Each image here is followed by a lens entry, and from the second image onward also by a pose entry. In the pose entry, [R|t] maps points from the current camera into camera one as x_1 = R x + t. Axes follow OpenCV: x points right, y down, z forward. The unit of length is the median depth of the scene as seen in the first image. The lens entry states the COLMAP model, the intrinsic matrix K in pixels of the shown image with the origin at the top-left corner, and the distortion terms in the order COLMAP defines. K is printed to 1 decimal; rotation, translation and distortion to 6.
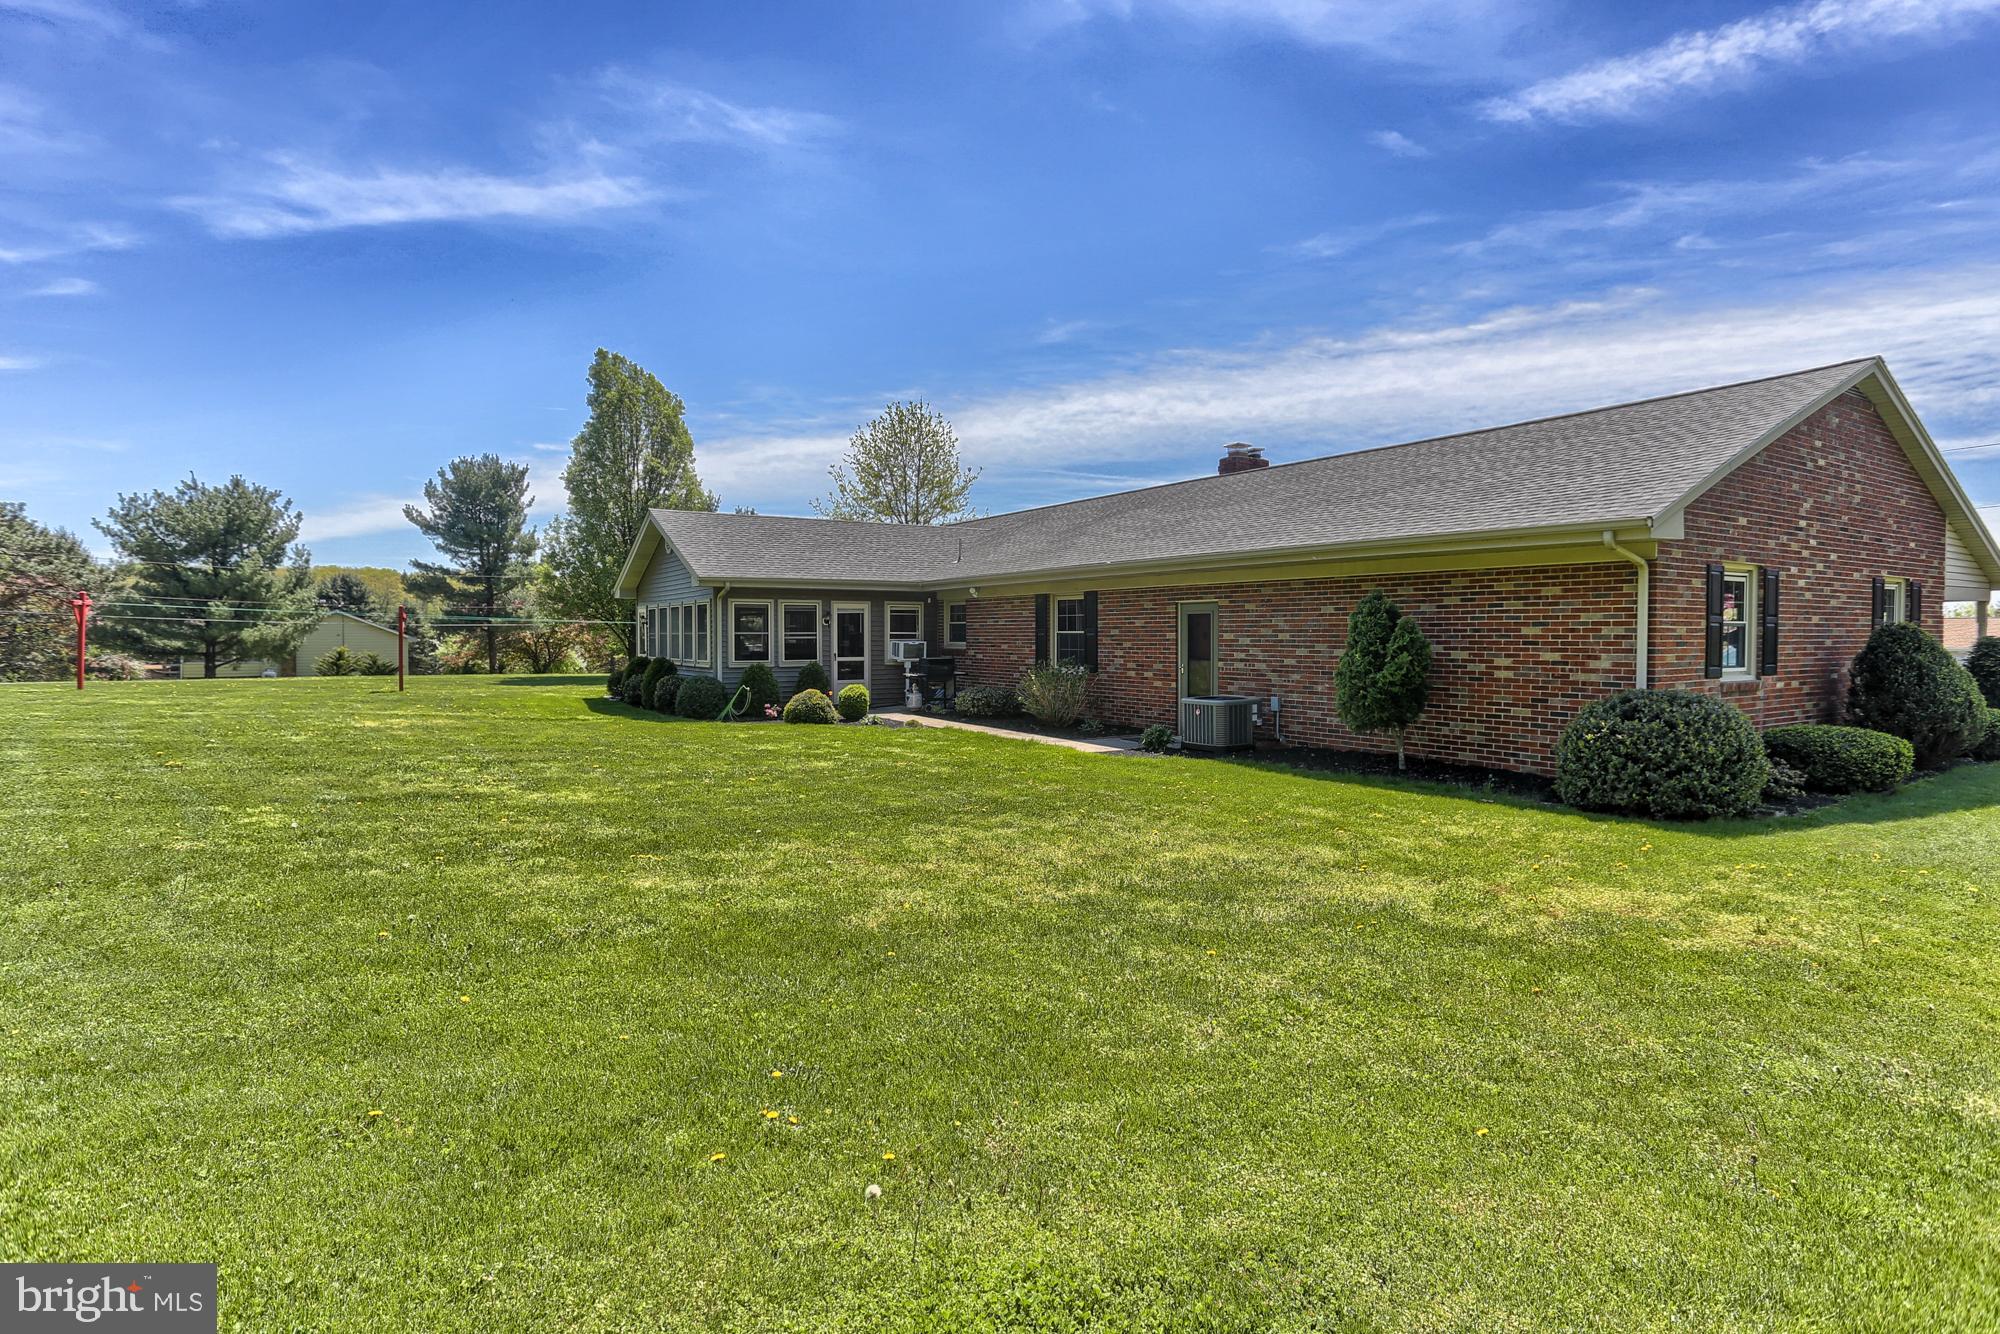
lens RADIAL K [[1094.8, 0, 1000.0], [0, 1094.8, 667.0], [0, 0, 1]] dist [-0.006442, 0.015105]
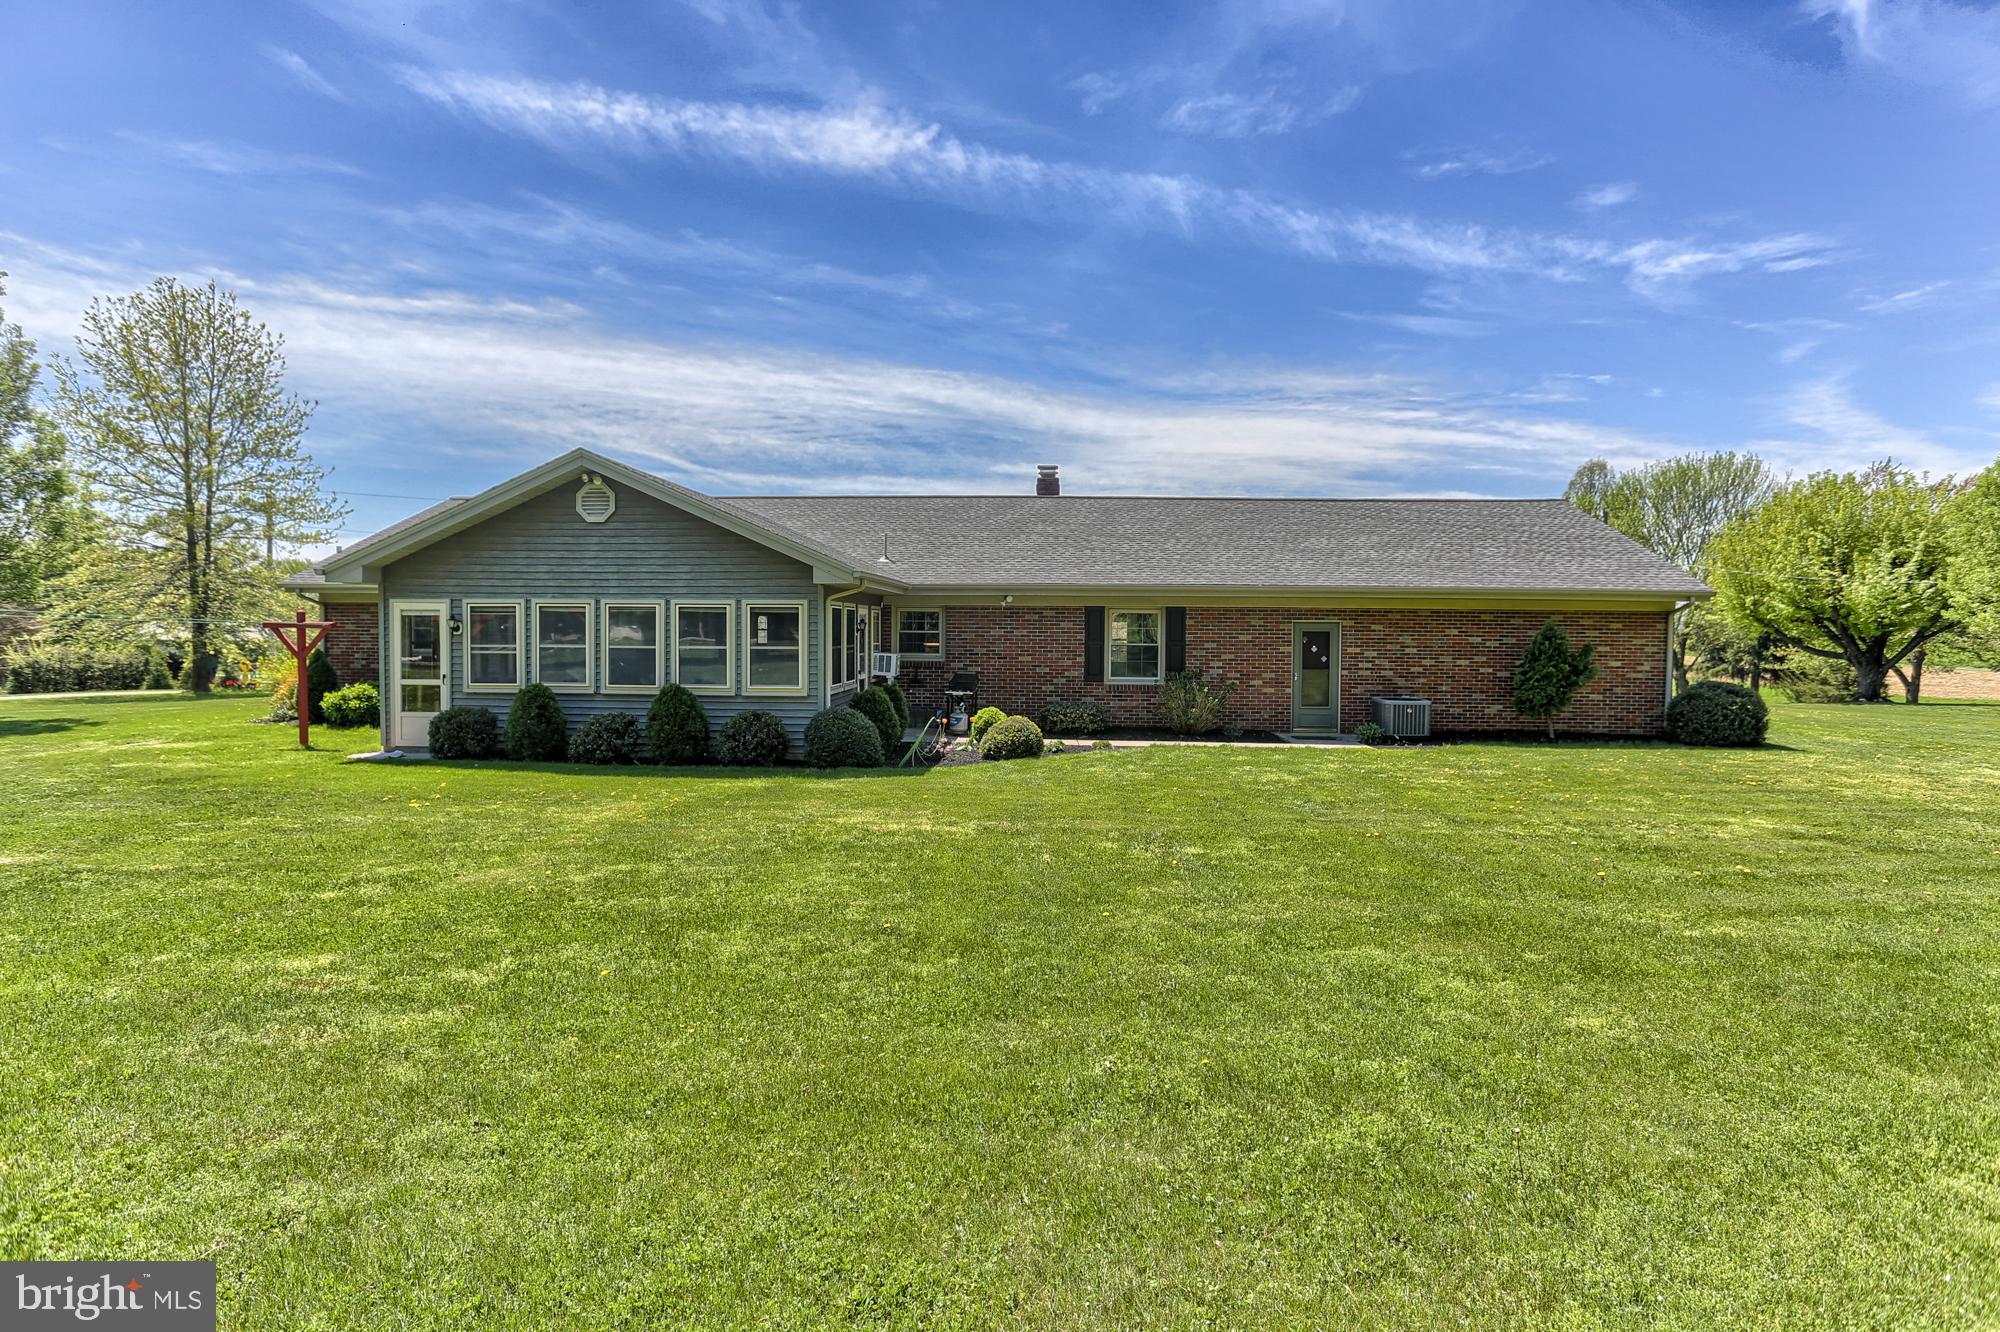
lens RADIAL K [[1104.9, 0, 999.3], [0, 1104.9, 686.8], [0, 0, 1]] dist [-0.084553, 0.057712]
pose [[0.543028, -0.044470, 0.838536, -0.096719], [0.018449, 0.998987, 0.041032, -0.004082], [-0.839512, -0.006811, 0.543299, 0.059300]]
